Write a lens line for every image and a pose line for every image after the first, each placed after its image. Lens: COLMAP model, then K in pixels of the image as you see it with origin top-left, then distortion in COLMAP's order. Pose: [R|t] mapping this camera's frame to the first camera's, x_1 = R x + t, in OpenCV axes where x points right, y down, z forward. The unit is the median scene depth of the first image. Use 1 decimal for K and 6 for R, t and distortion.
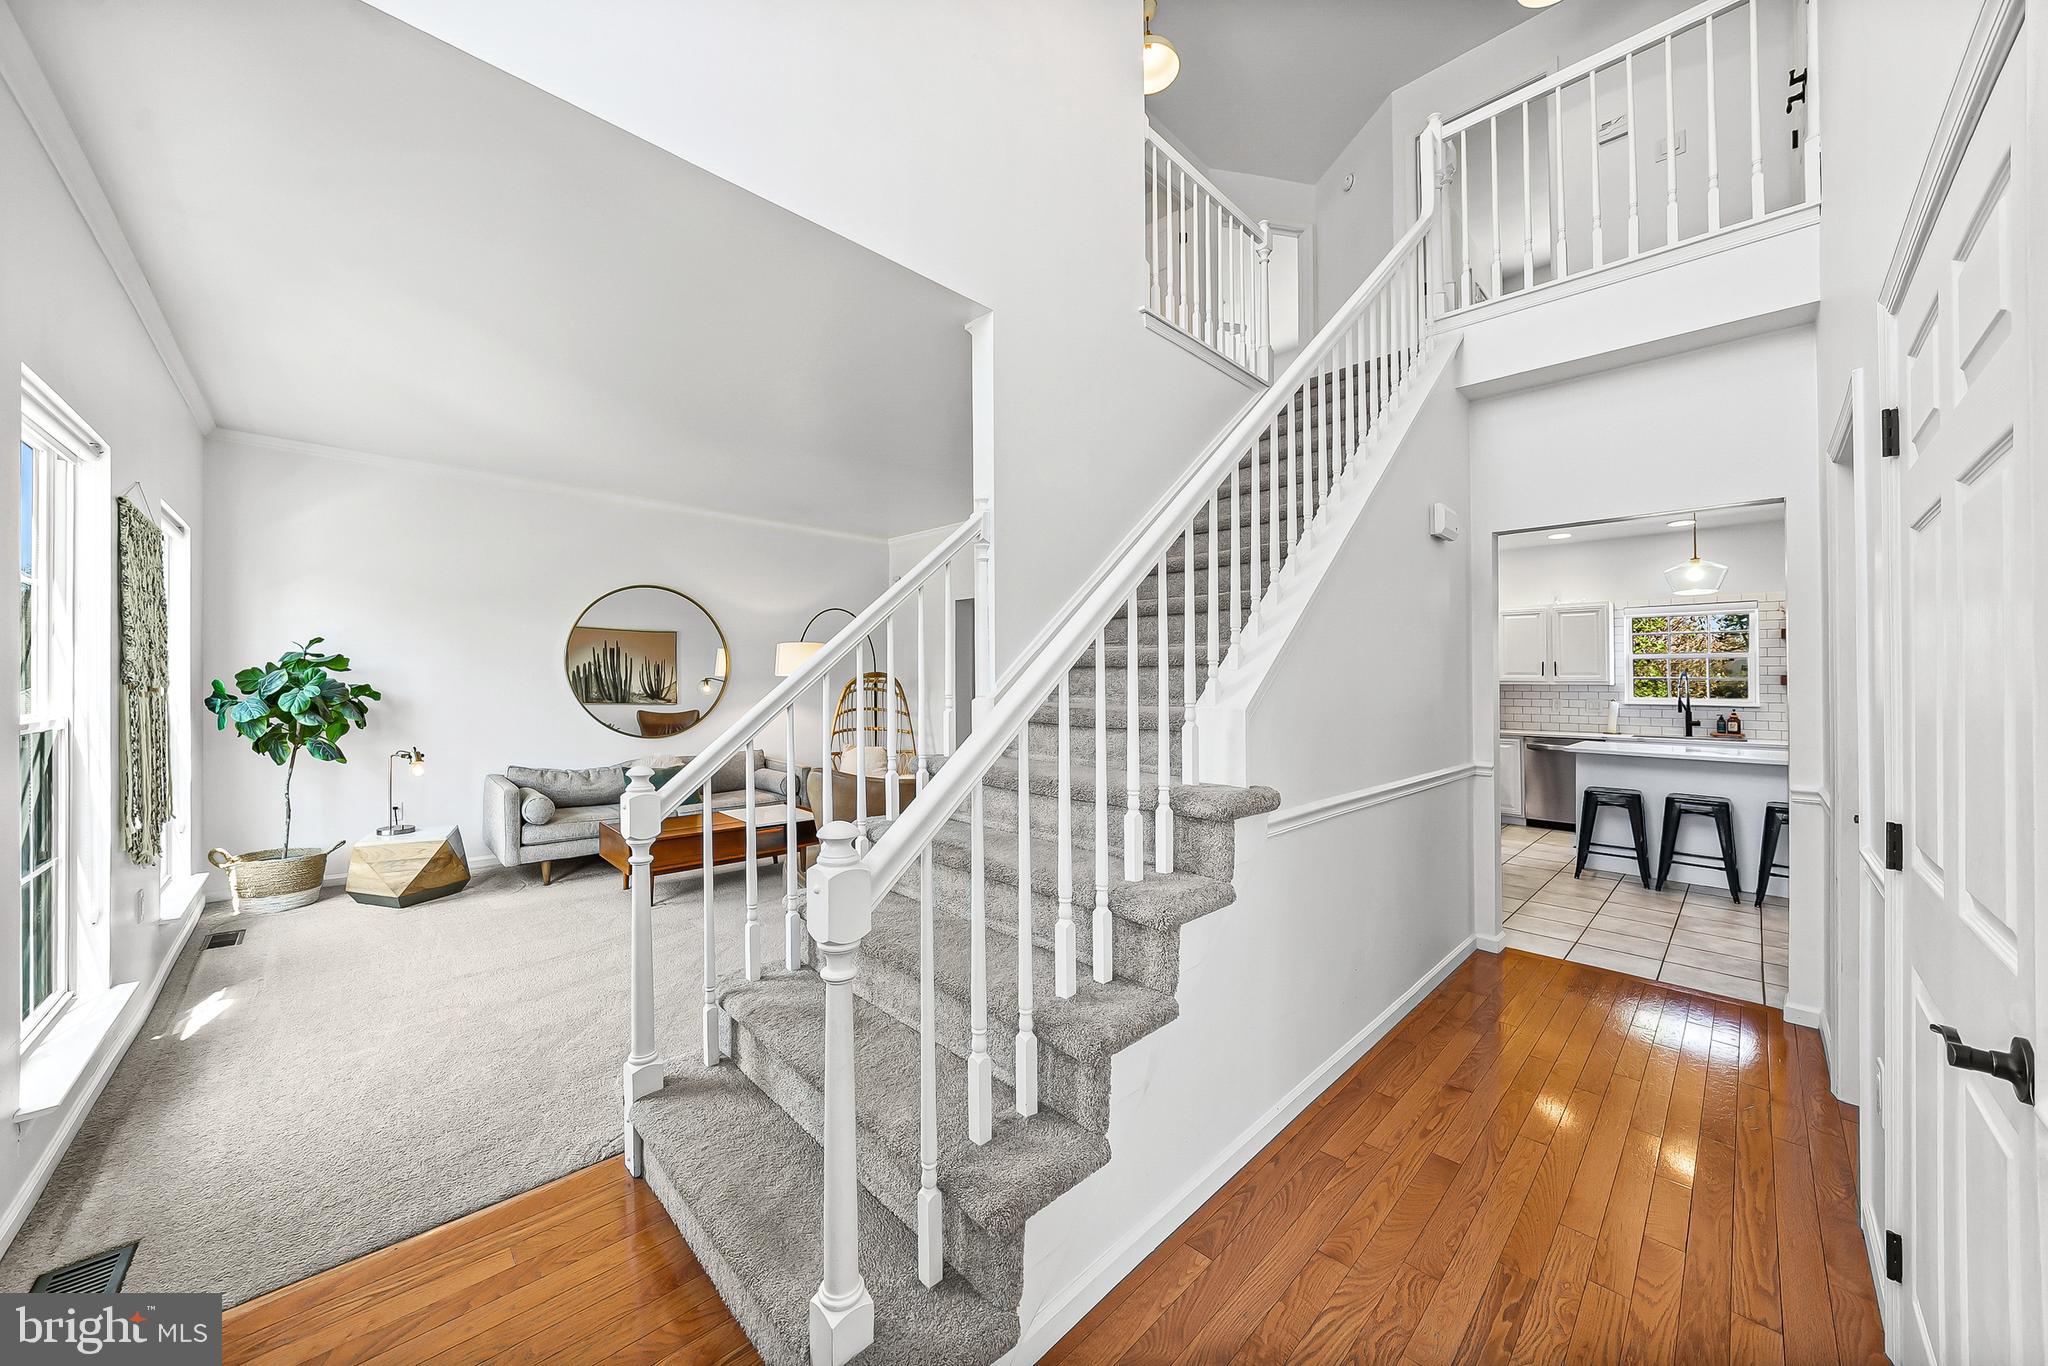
lens RADIAL K [[735.6, 0, 1024.0], [0, 735.6, 683.0], [0, 0, 1]] dist [-0.010508, 0.000158]
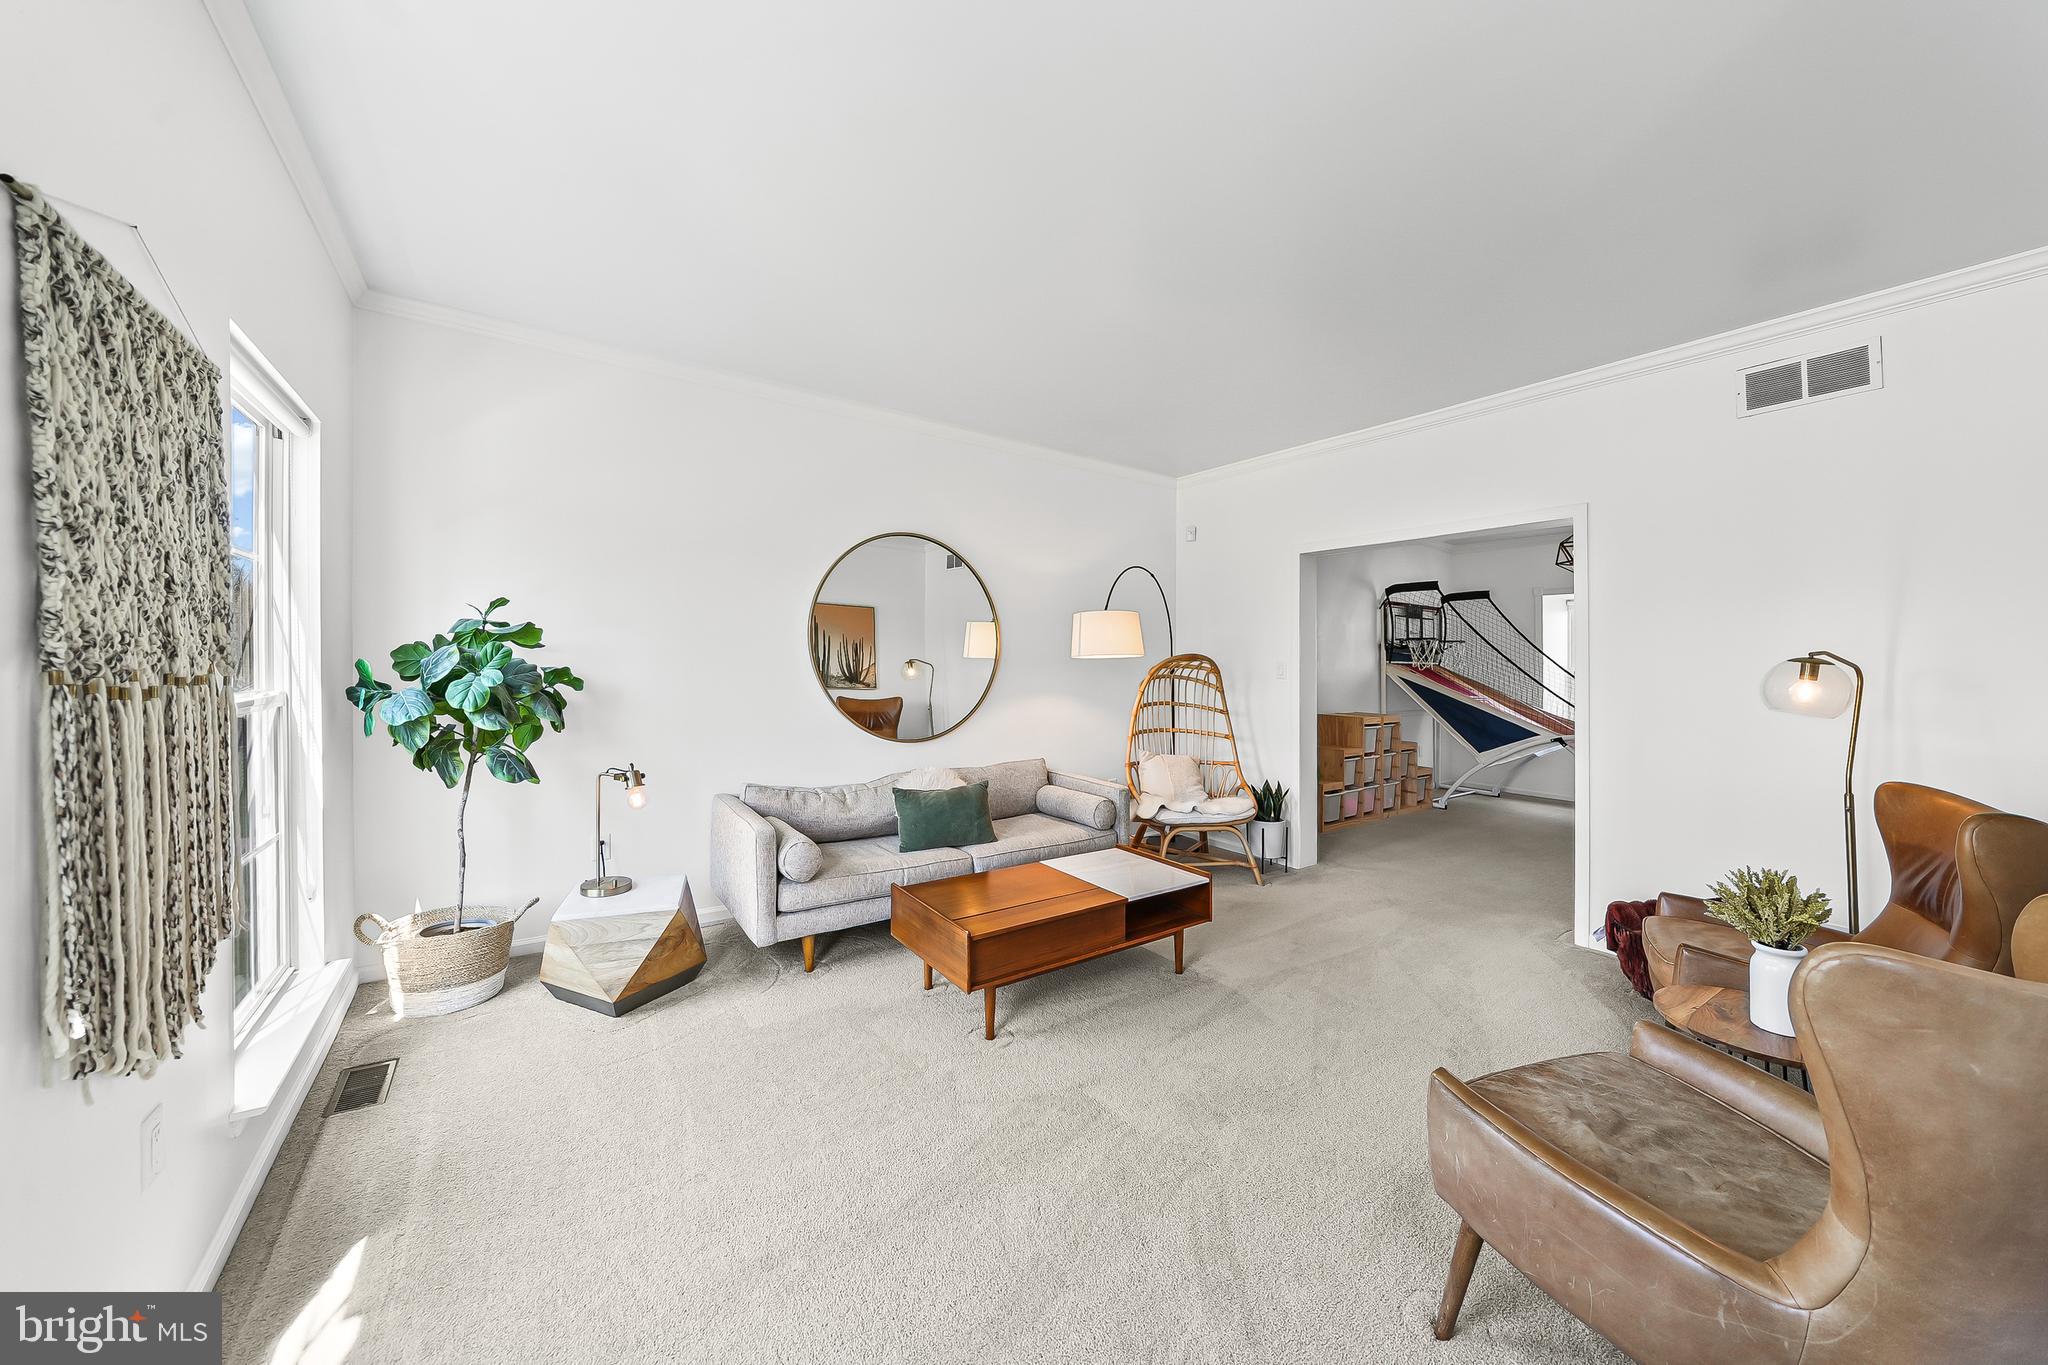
lens RADIAL K [[720.0, 0, 1026.2], [0, 720.0, 677.4], [0, 0, 1]] dist [-0.013054, -0.000079]
pose [[0.989129, 0.009650, -0.146732, -0.393026], [-0.007126, 0.999818, 0.017721, -0.003629], [0.146876, -0.016483, 0.989018, 0.418741]]
